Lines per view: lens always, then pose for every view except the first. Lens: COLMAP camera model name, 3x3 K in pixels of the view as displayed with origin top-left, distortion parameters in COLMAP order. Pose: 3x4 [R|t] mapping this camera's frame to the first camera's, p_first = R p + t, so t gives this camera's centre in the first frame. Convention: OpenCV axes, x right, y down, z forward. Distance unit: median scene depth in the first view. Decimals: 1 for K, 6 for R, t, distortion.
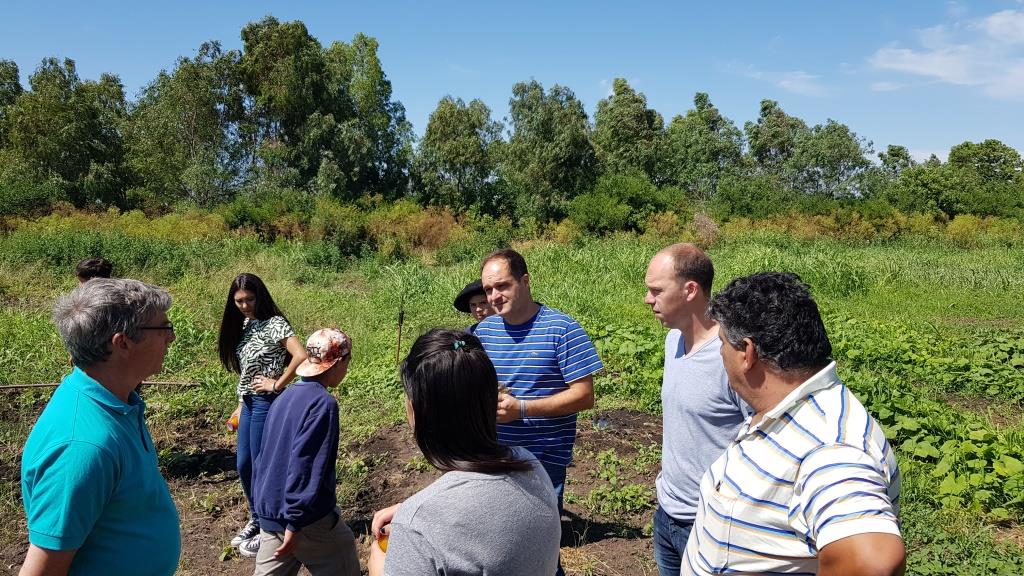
lens RADIAL K [[731.5, 0, 512.0], [0, 731.5, 288.0], [0, 0, 1]] dist [-0.000286, -0.046740]
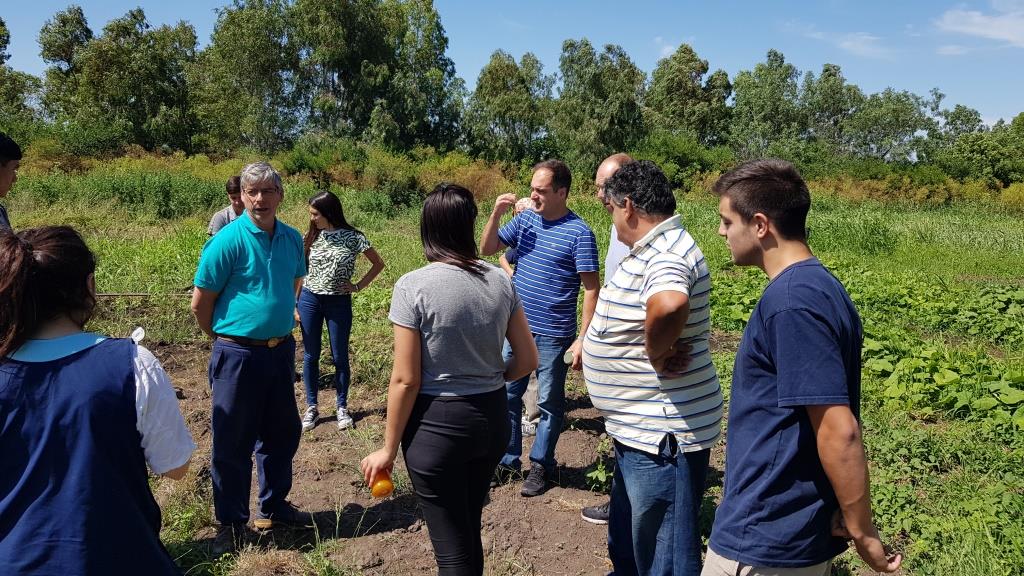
lens RADIAL K [[837.1, 0, 512.0], [0, 837.1, 288.0], [0, 0, 1]] dist [0.004017, -0.059965]
pose [[0.995705, 0.041457, -0.082788, 0.039367], [-0.039877, 0.998991, 0.020649, 0.043679], [0.083561, -0.017259, 0.996353, -0.171156]]
